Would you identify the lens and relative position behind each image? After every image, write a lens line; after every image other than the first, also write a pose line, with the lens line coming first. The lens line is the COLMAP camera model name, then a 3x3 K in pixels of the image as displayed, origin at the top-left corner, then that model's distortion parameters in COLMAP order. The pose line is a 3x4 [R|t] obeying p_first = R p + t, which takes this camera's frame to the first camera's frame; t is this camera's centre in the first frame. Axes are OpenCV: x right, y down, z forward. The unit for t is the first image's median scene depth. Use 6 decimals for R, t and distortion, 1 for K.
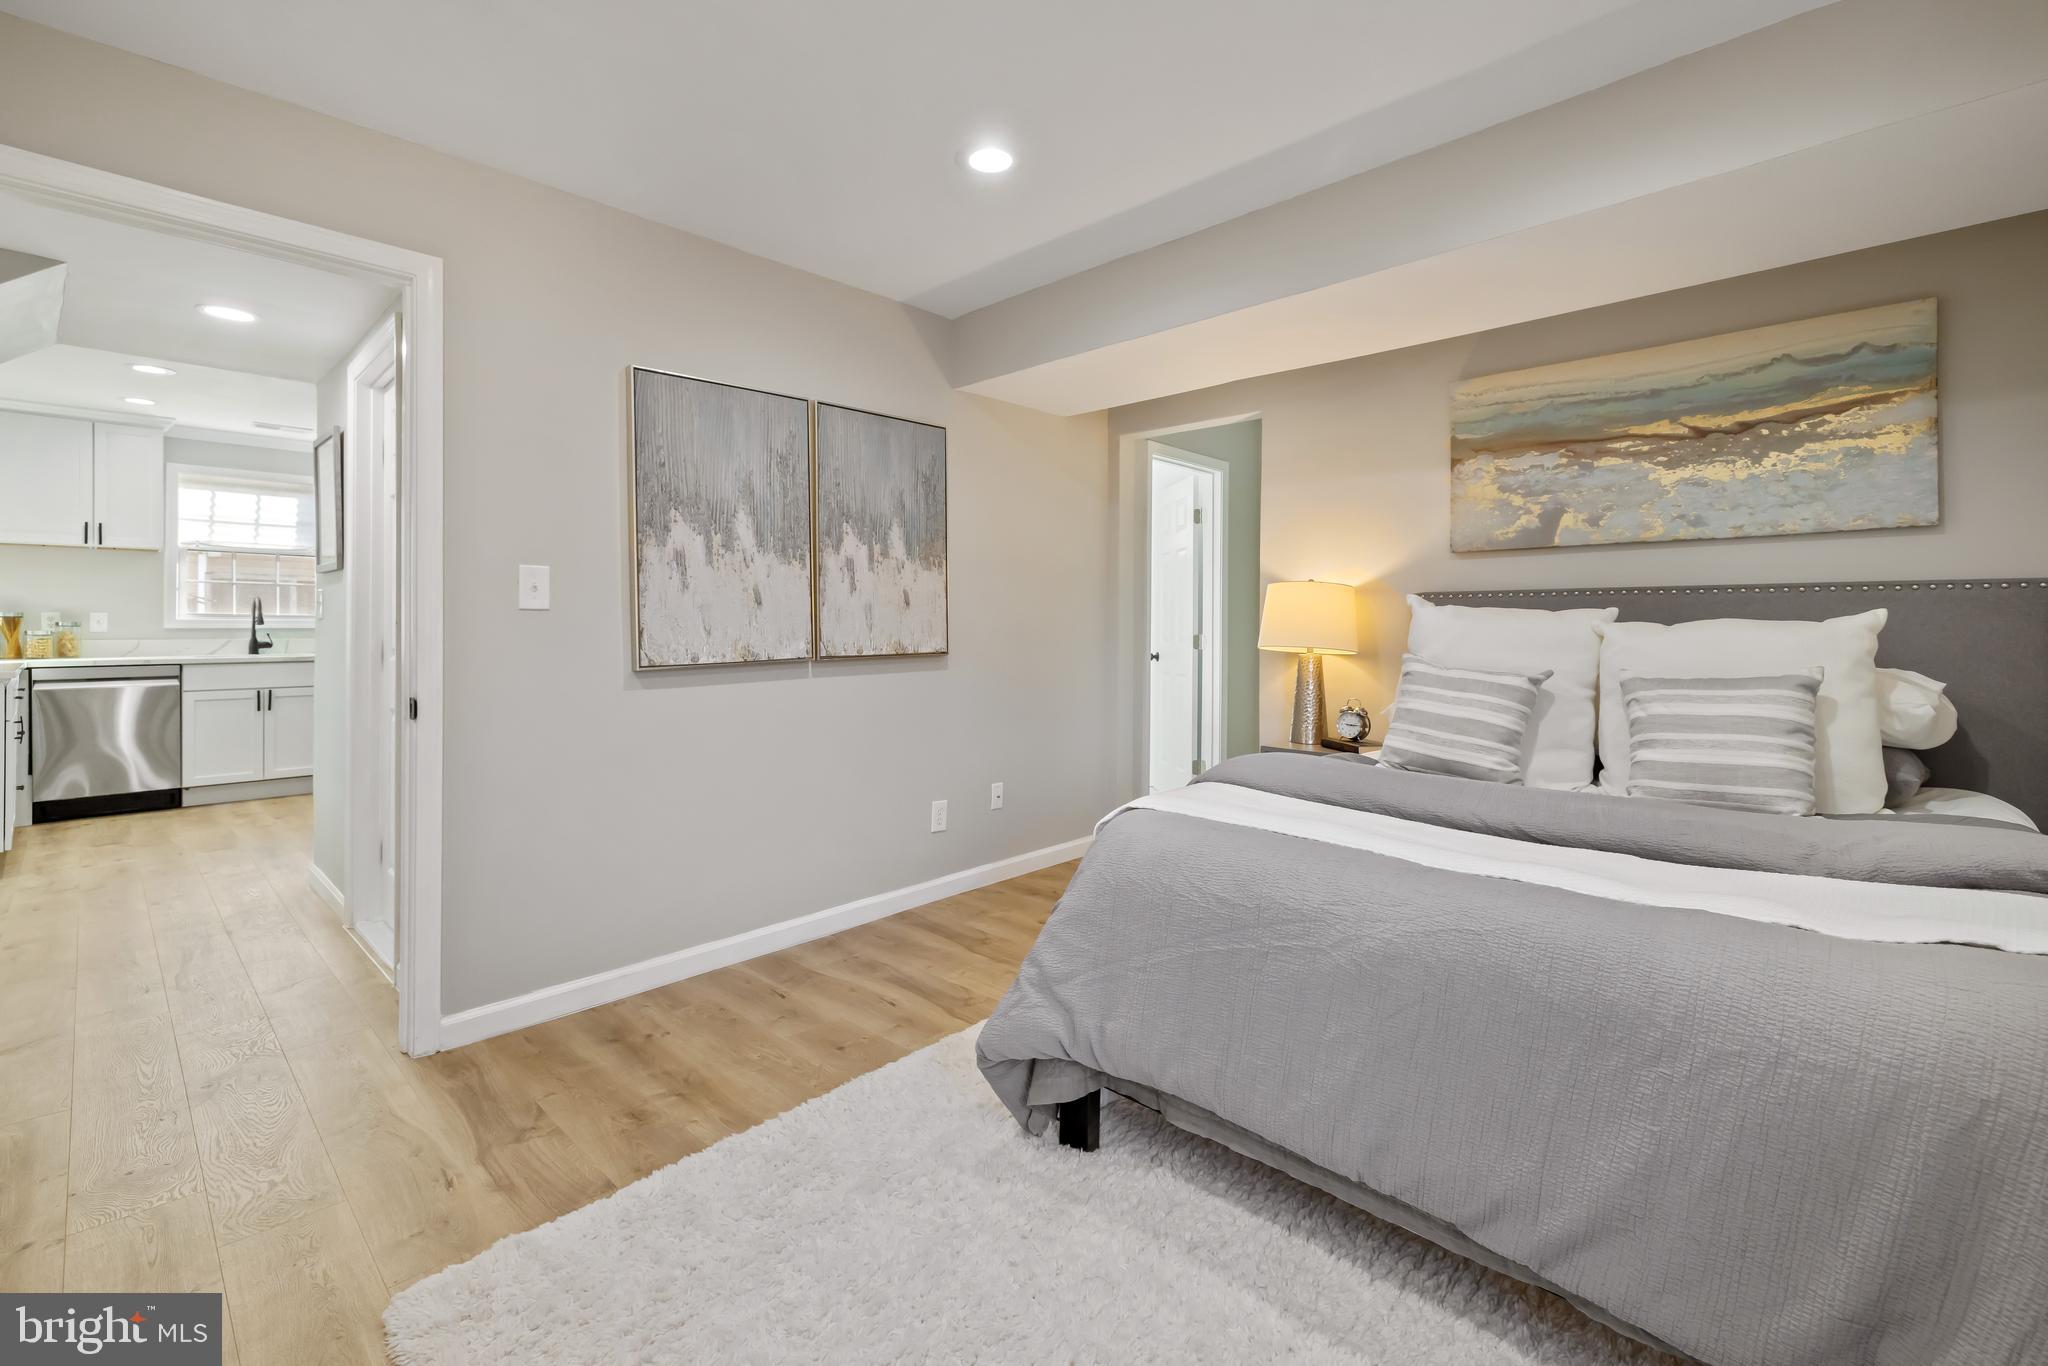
lens RADIAL K [[868.3, 0, 1025.5], [0, 868.3, 639.5], [0, 0, 1]] dist [-0.000721, 0.000208]
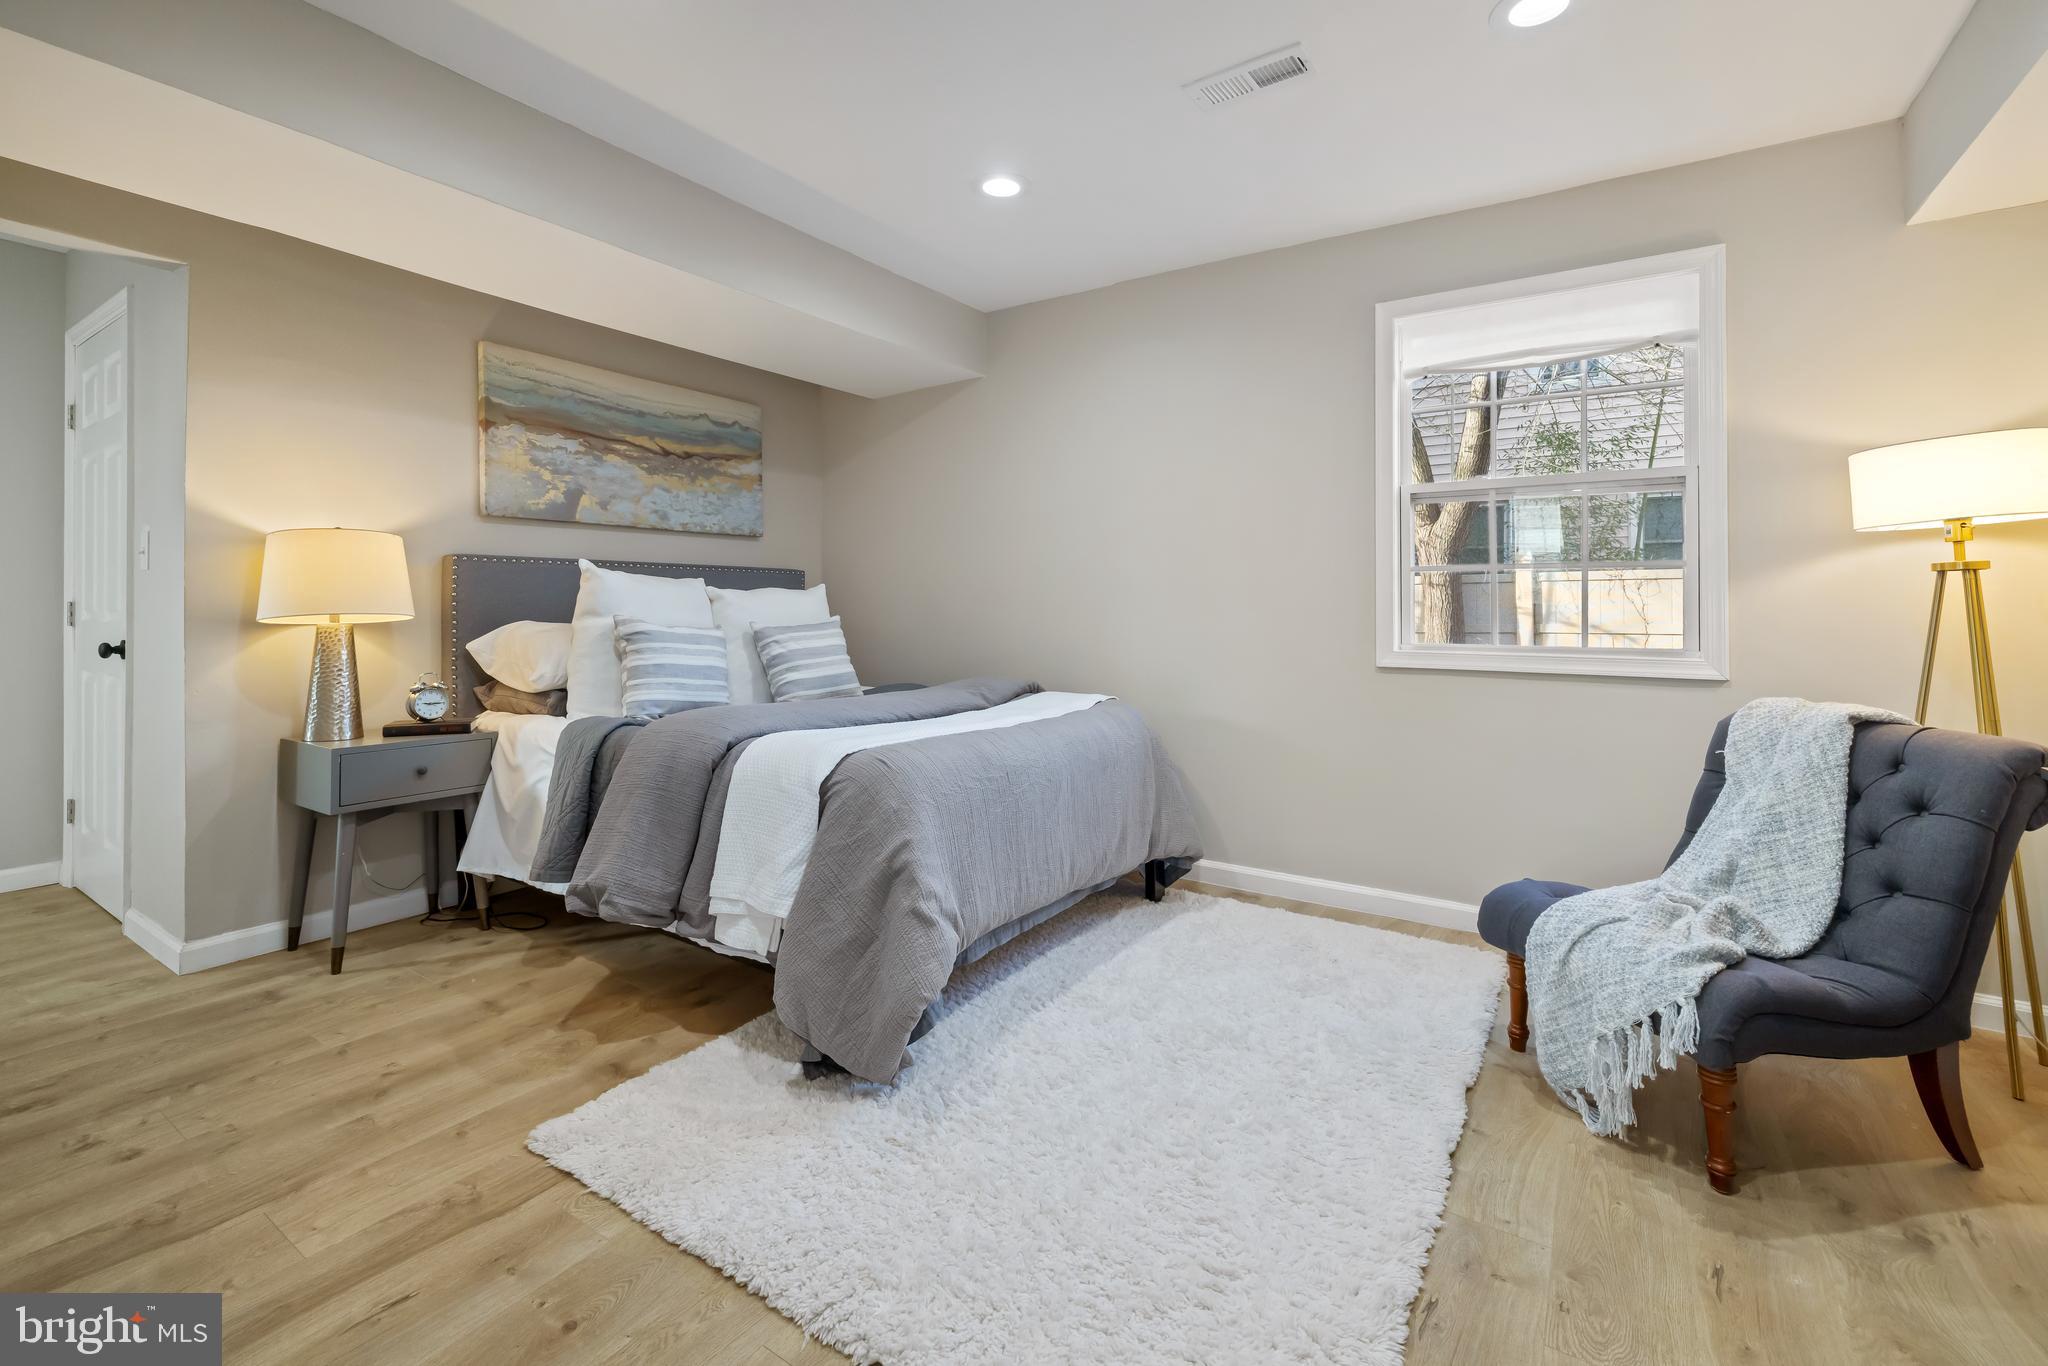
lens RADIAL K [[883.3, 0, 1020.7], [0, 883.3, 596.2], [0, 0, 1]] dist [0.000786, 0.000140]
pose [[-0.158479, 0.006756, 0.987339, -0.669276], [0.011288, 0.999924, -0.005031, 0.003212], [-0.987298, 0.010348, -0.158543, 0.644154]]
